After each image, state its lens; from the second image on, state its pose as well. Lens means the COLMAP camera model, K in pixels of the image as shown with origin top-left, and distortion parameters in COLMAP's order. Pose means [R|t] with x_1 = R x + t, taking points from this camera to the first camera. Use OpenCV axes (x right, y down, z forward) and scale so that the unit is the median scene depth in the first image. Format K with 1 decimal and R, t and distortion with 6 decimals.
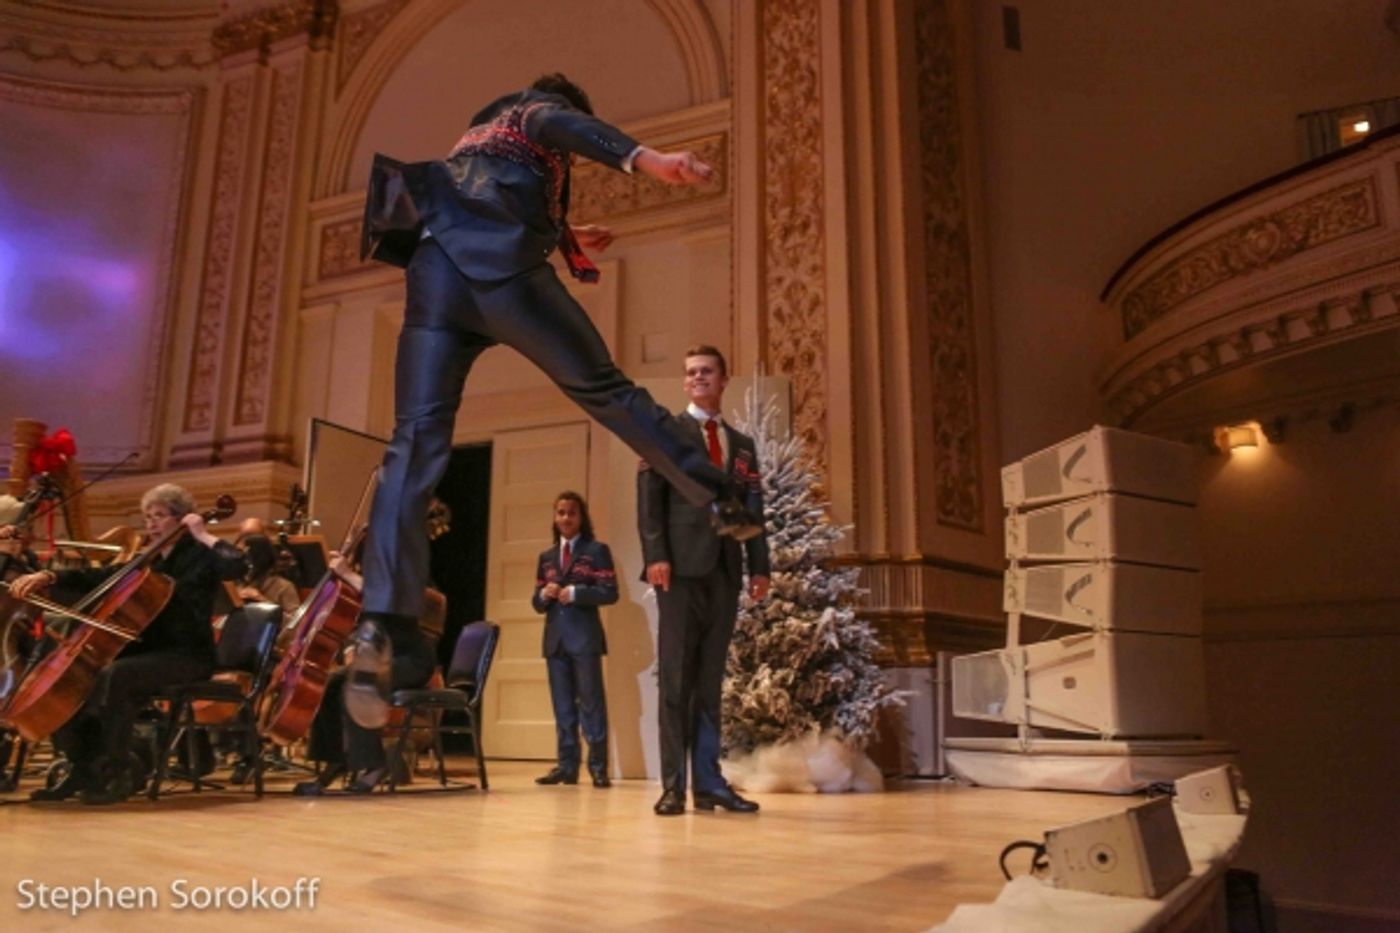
lens RADIAL K [[1114.1, 0, 700.0], [0, 1114.1, 466.5], [0, 0, 1]] dist [-0.080278, 0.087045]
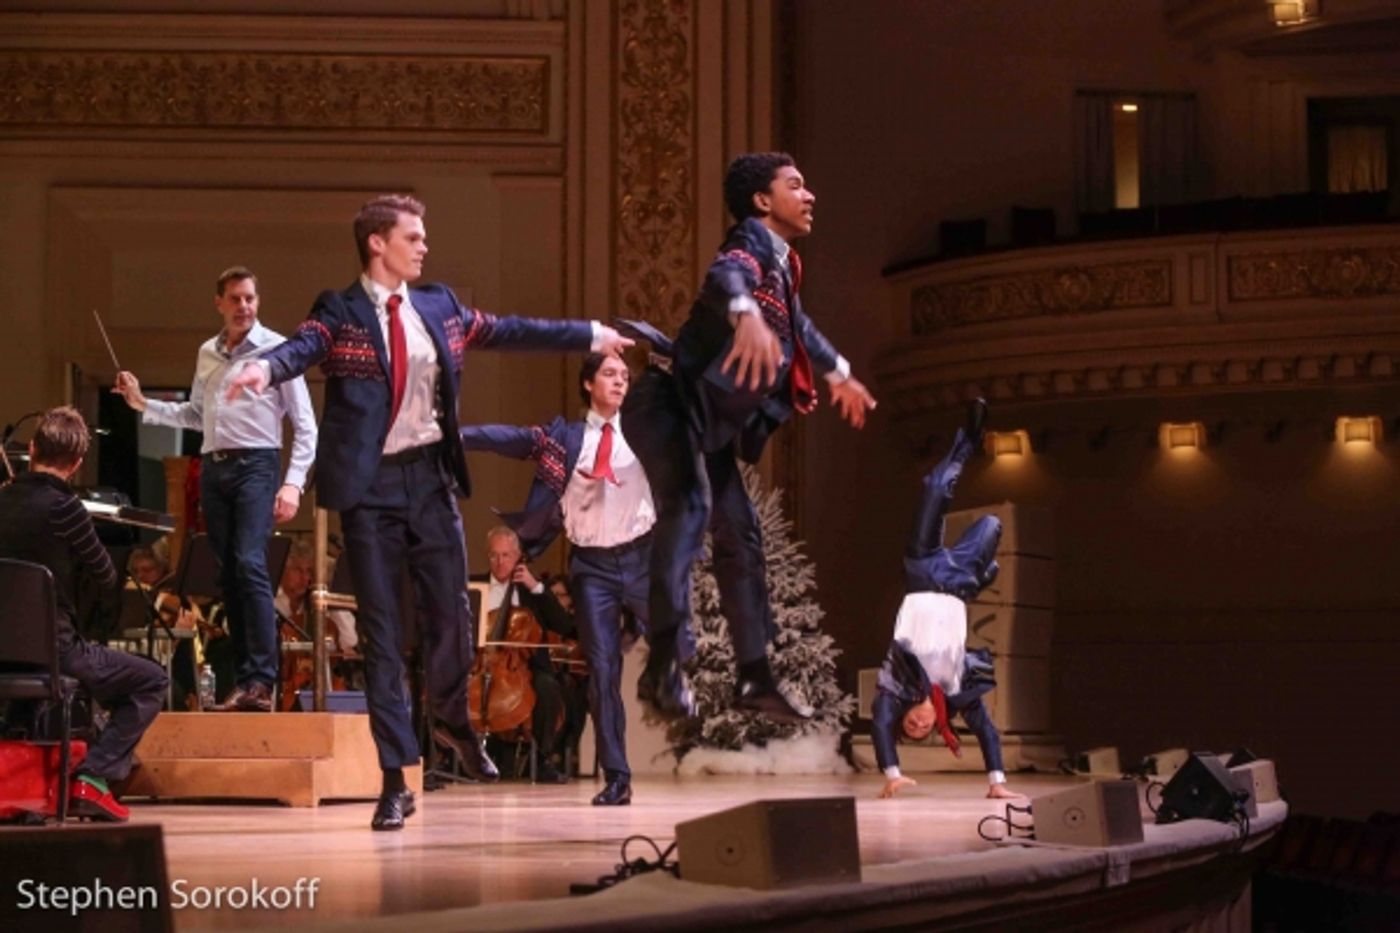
lens RADIAL K [[3070.2, 0, 700.0], [0, 3070.2, 466.5], [0, 0, 1]] dist [-0.240419, 0.335890]
pose [[0.858225, 0.035959, 0.512013, -1.217654], [-0.107248, 0.988087, 0.110372, -0.294427], [-0.501944, -0.149637, 0.851857, -1.280813]]
